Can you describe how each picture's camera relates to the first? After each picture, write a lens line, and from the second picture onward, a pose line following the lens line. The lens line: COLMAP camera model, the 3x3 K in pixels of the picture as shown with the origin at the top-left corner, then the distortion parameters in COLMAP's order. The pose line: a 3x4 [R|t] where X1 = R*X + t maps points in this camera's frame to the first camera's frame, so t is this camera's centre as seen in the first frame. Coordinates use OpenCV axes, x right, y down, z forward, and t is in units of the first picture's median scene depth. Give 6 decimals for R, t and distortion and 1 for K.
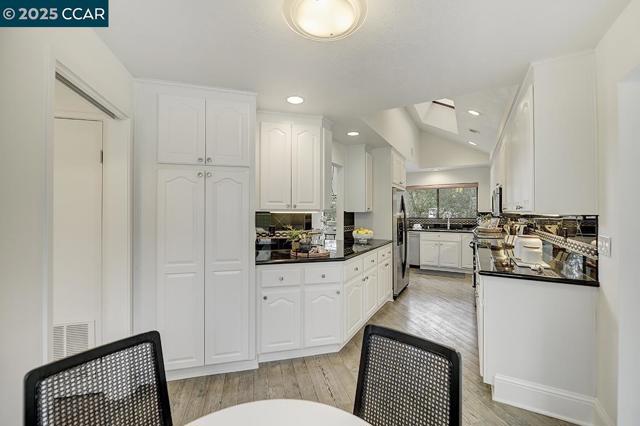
lens RADIAL K [[256.5, 0, 311.5], [0, 256.5, 220.1], [0, 0, 1]] dist [0.001224, 0.000110]
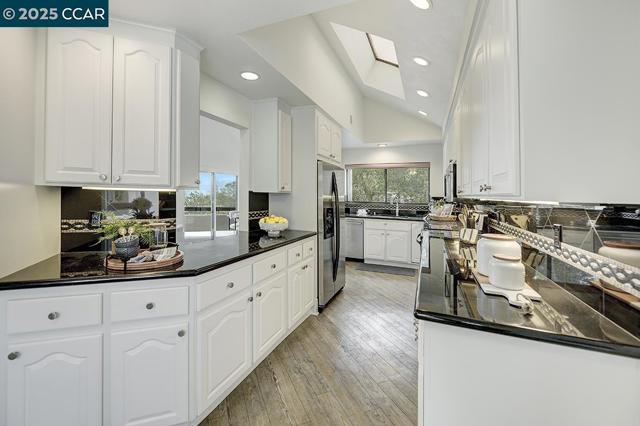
lens RADIAL K [[268.2, 0, 292.3], [0, 268.2, 193.2], [0, 0, 1]] dist [-0.002238, -0.000285]
pose [[0.995705, 0.022304, 0.089854, 0.171302], [-0.019229, 0.999204, -0.034948, -0.004215], [-0.090562, 0.033070, 0.995342, 0.232958]]
